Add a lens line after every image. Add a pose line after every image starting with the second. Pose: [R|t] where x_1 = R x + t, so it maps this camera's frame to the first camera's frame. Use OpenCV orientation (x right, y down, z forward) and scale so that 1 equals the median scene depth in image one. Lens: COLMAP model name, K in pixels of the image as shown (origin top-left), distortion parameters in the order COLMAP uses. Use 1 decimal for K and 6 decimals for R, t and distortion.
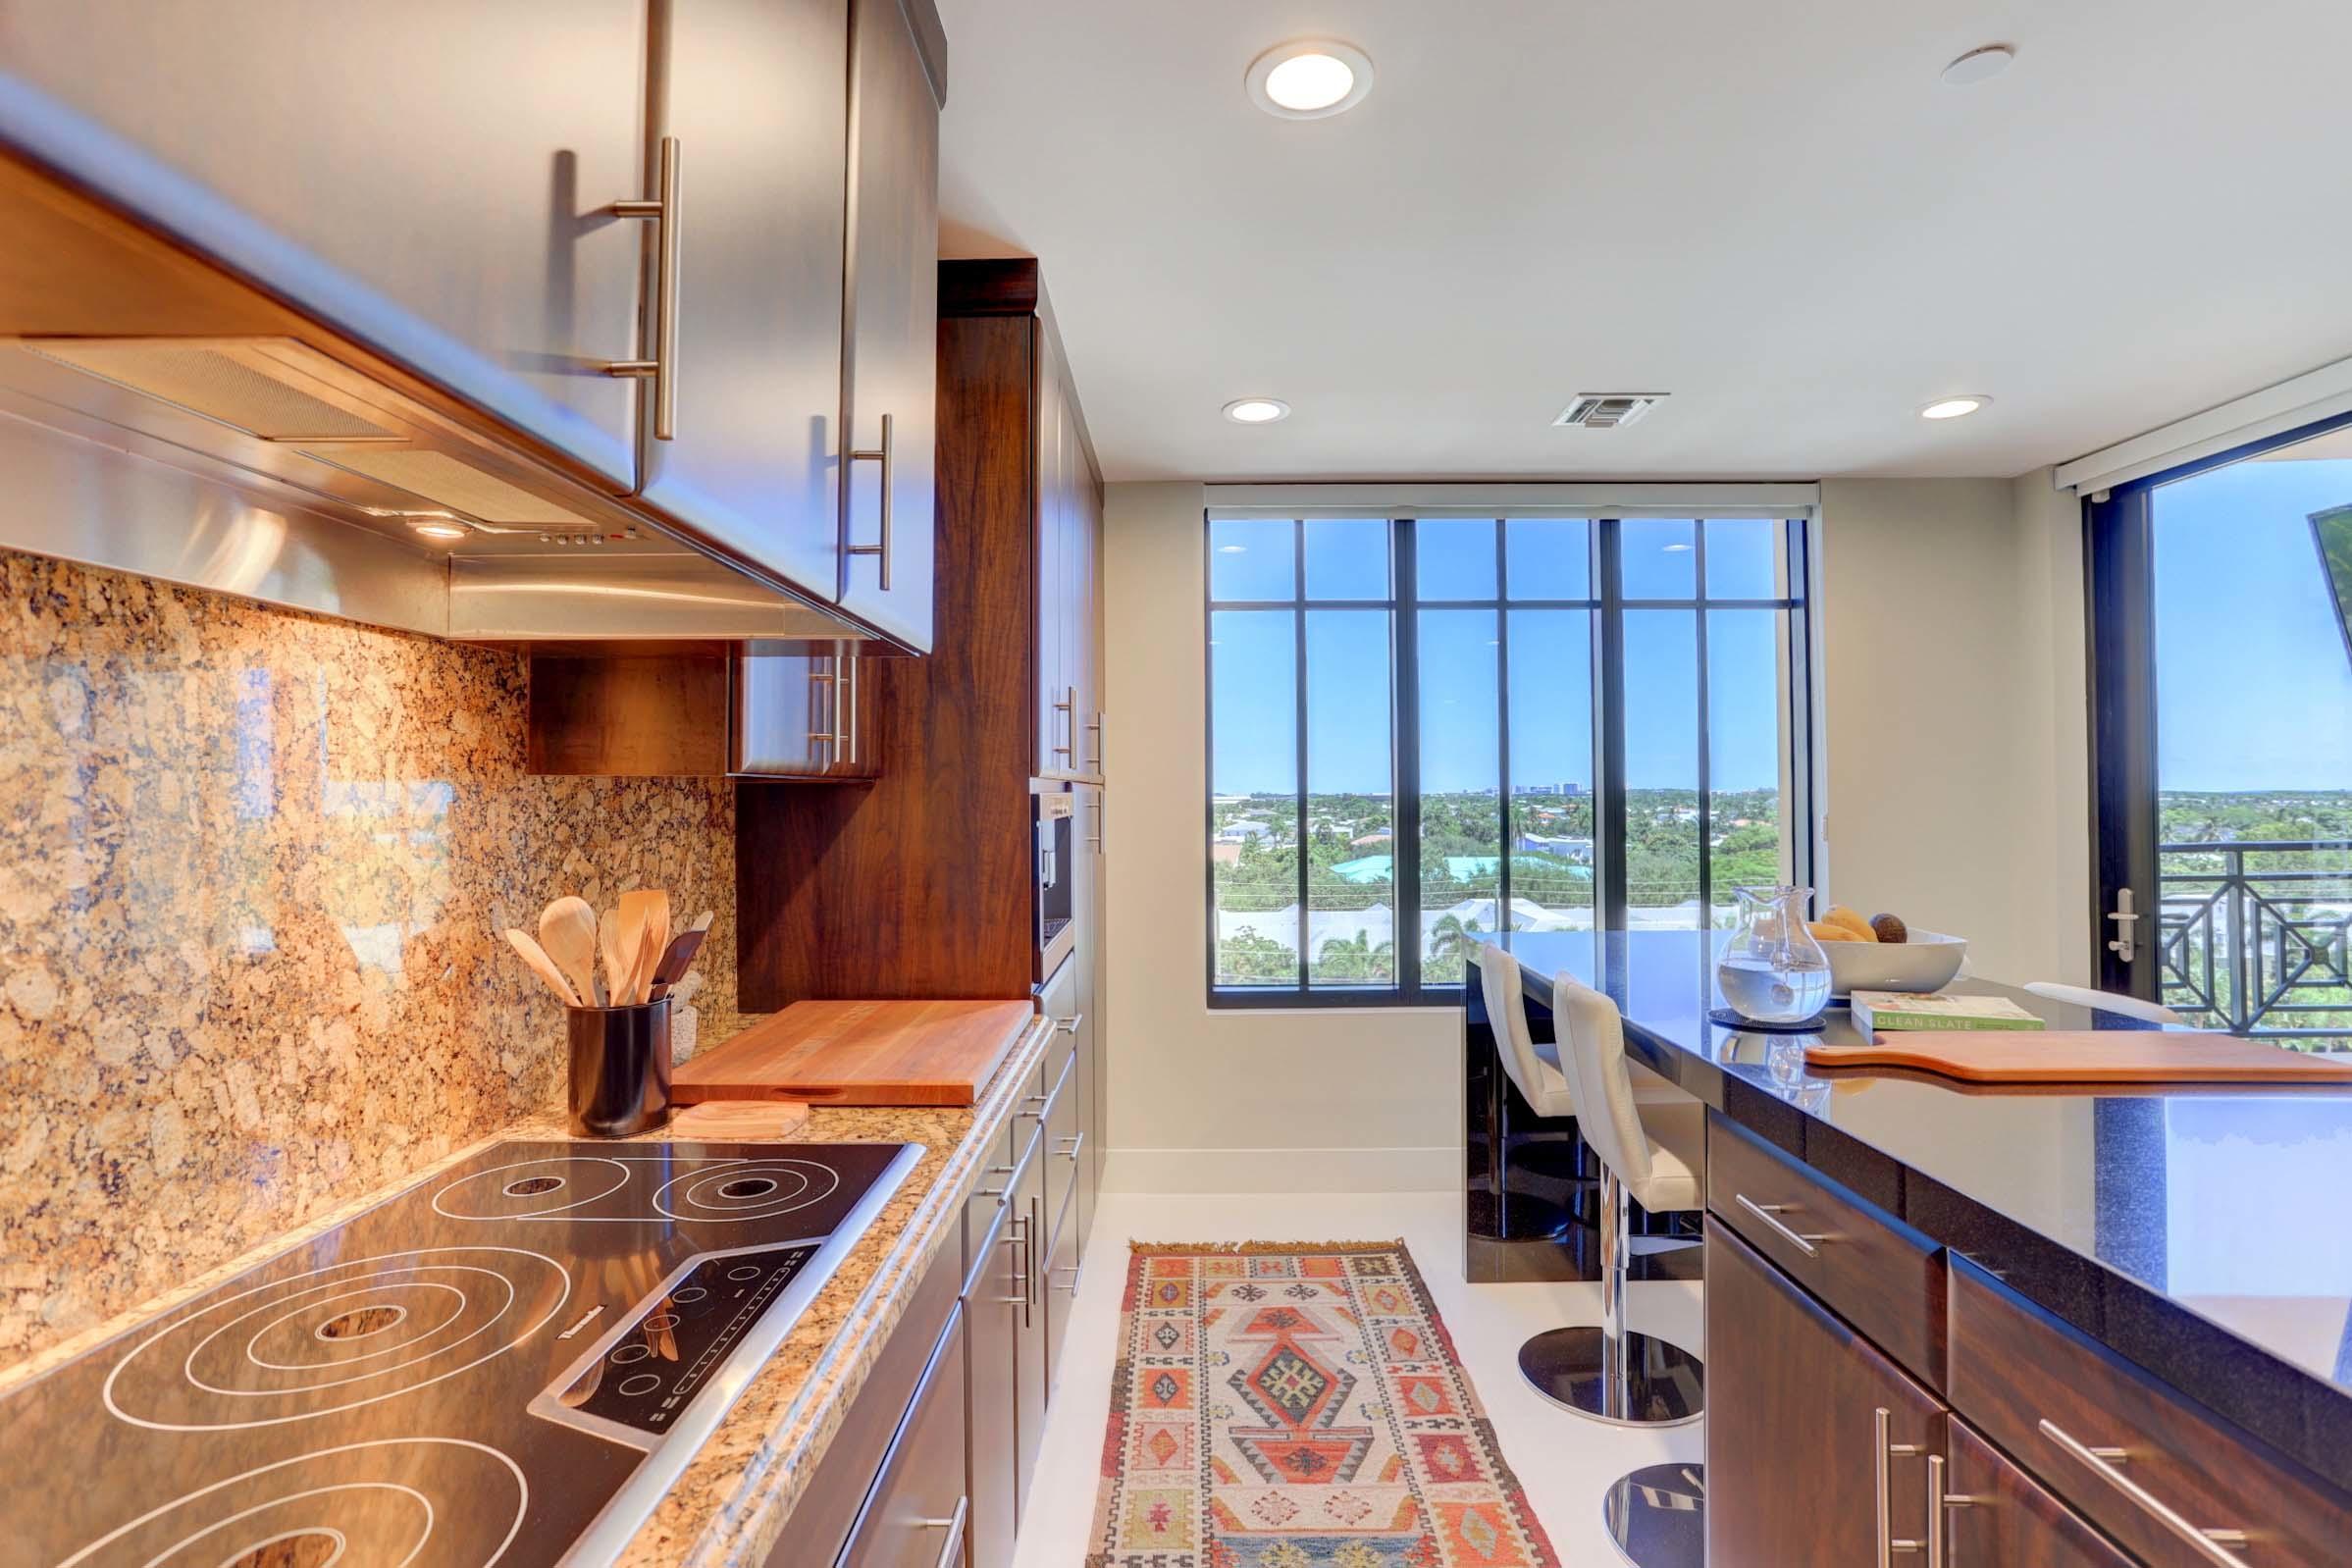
lens RADIAL K [[1131.1, 0, 1173.1], [0, 1131.1, 772.8], [0, 0, 1]] dist [-0.060756, 0.030851]
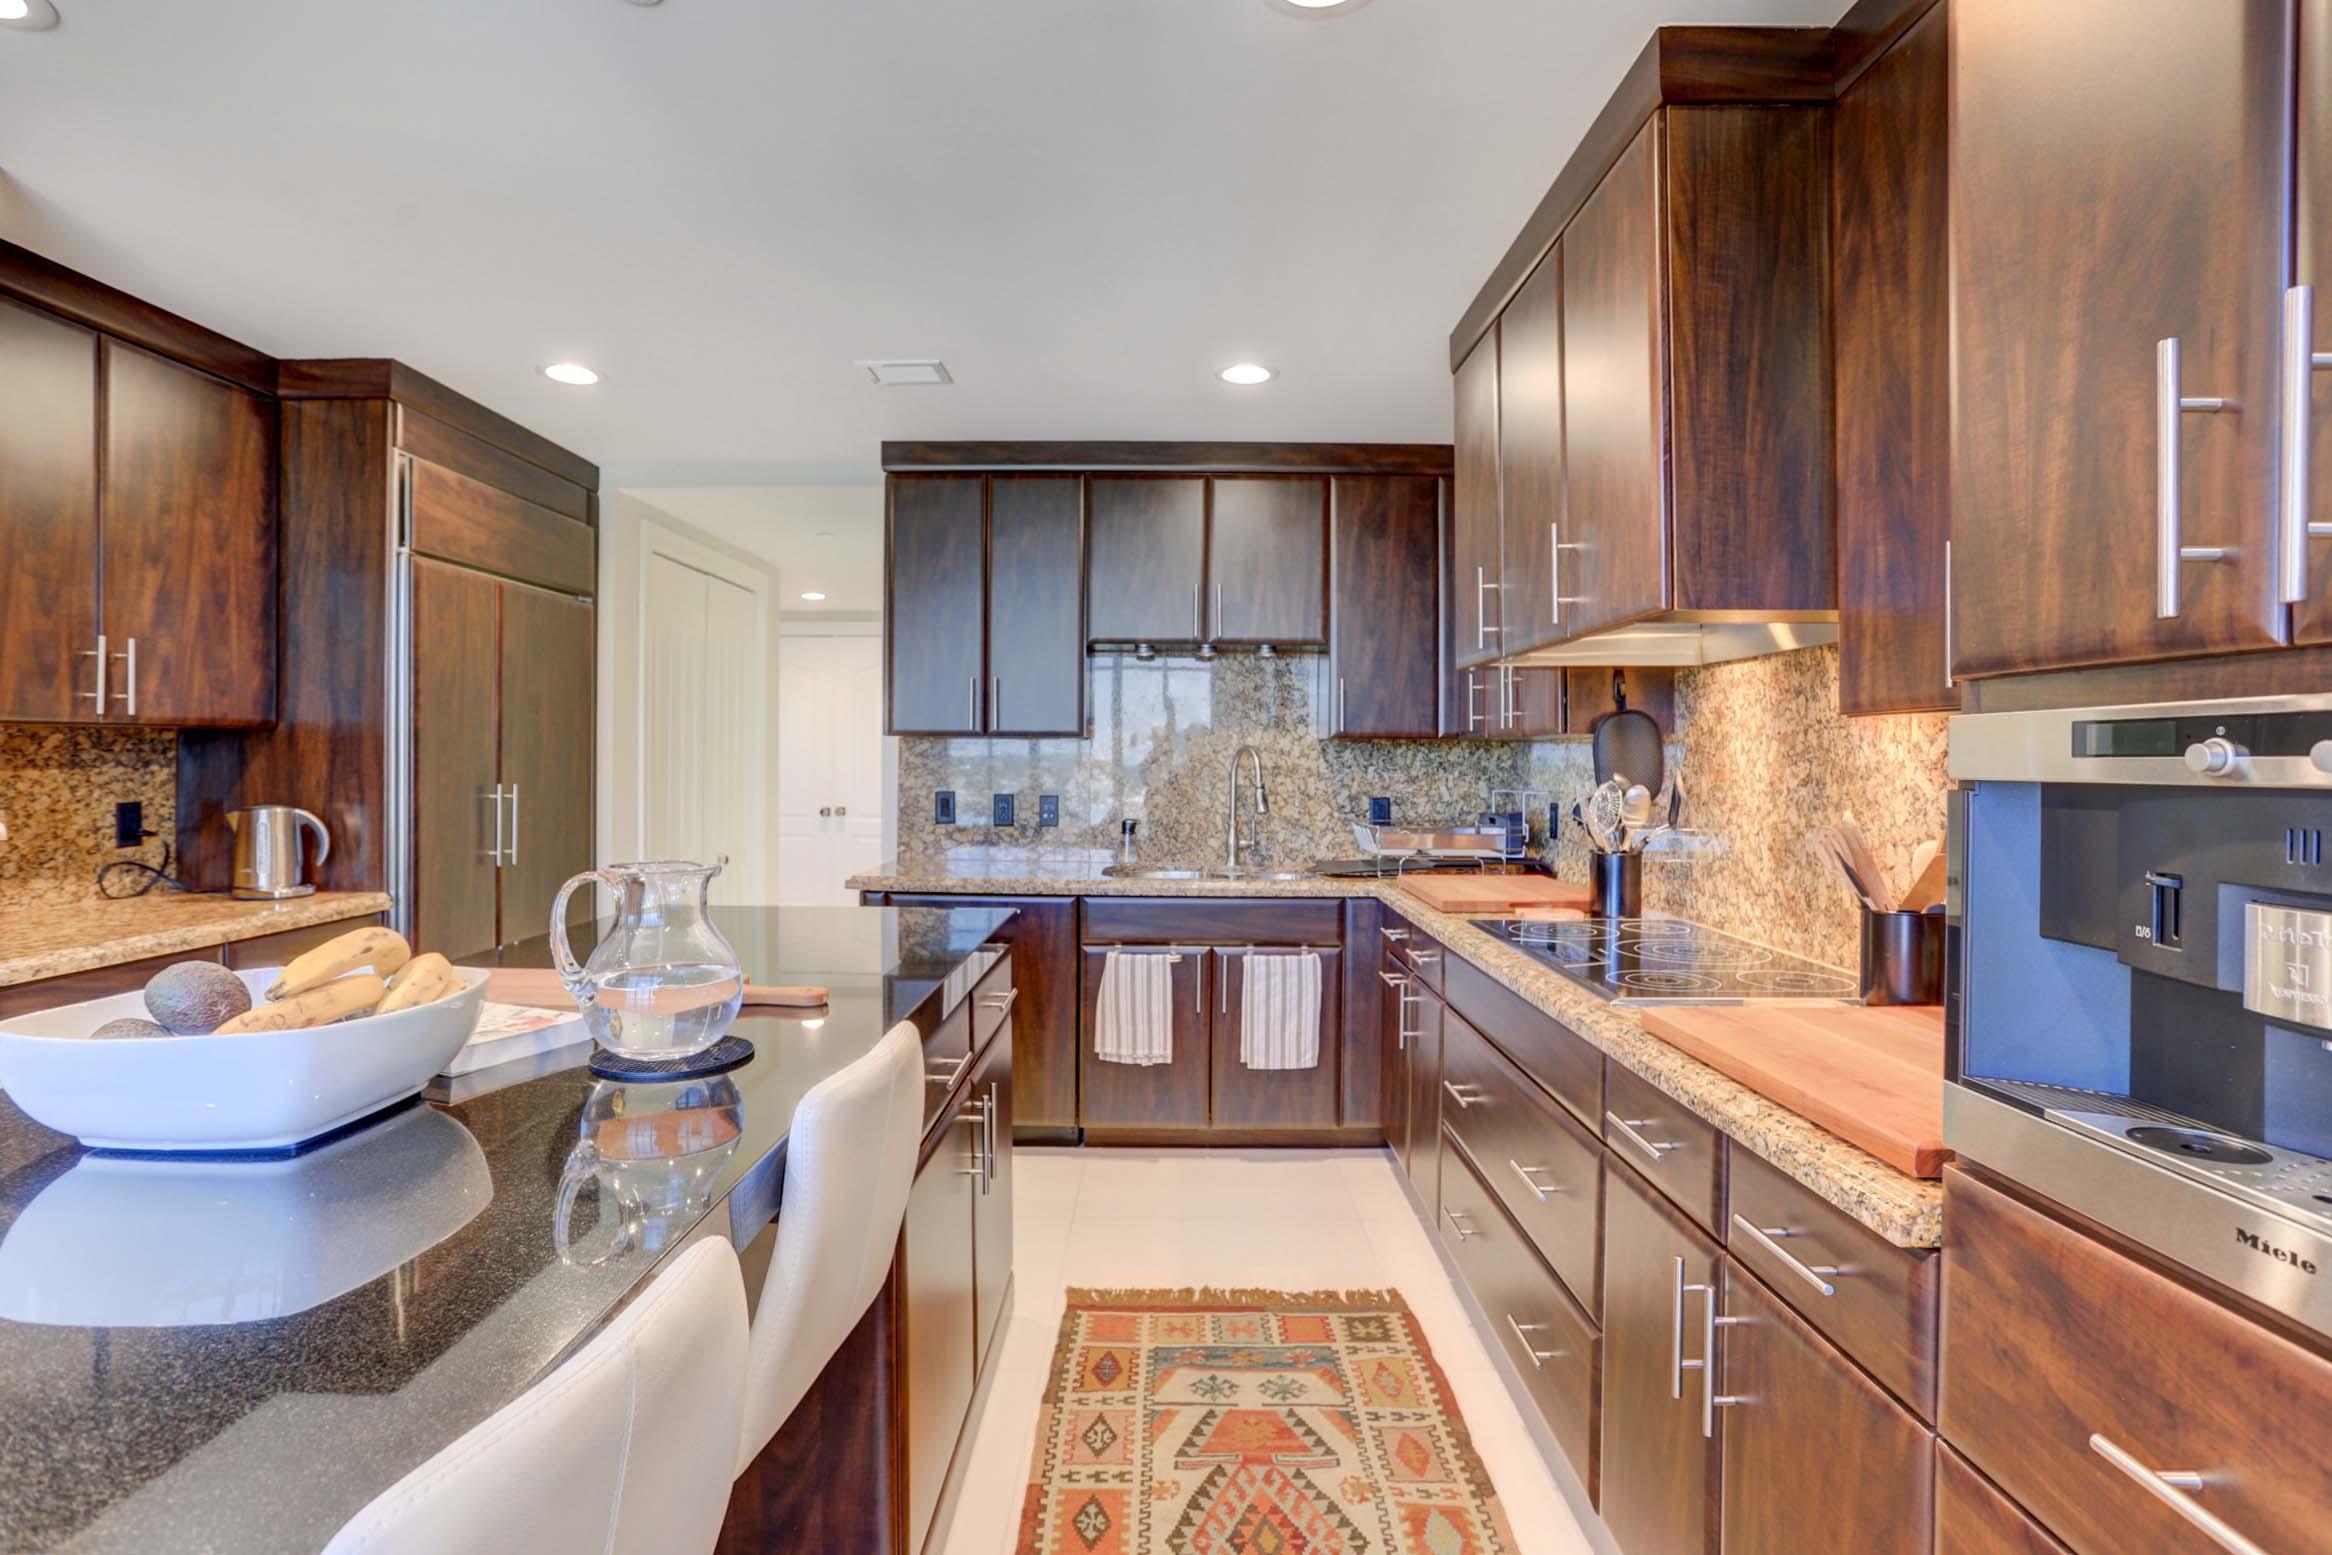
lens RADIAL K [[1150.5, 0, 1161.7], [0, 1150.5, 763.3], [0, 0, 1]] dist [-0.062615, 0.031800]
pose [[-0.999944, 0.001551, -0.010452, 0.199921], [0.001691, 0.999909, -0.013392, 0.041838], [0.010431, -0.013409, -0.999856, 1.447418]]
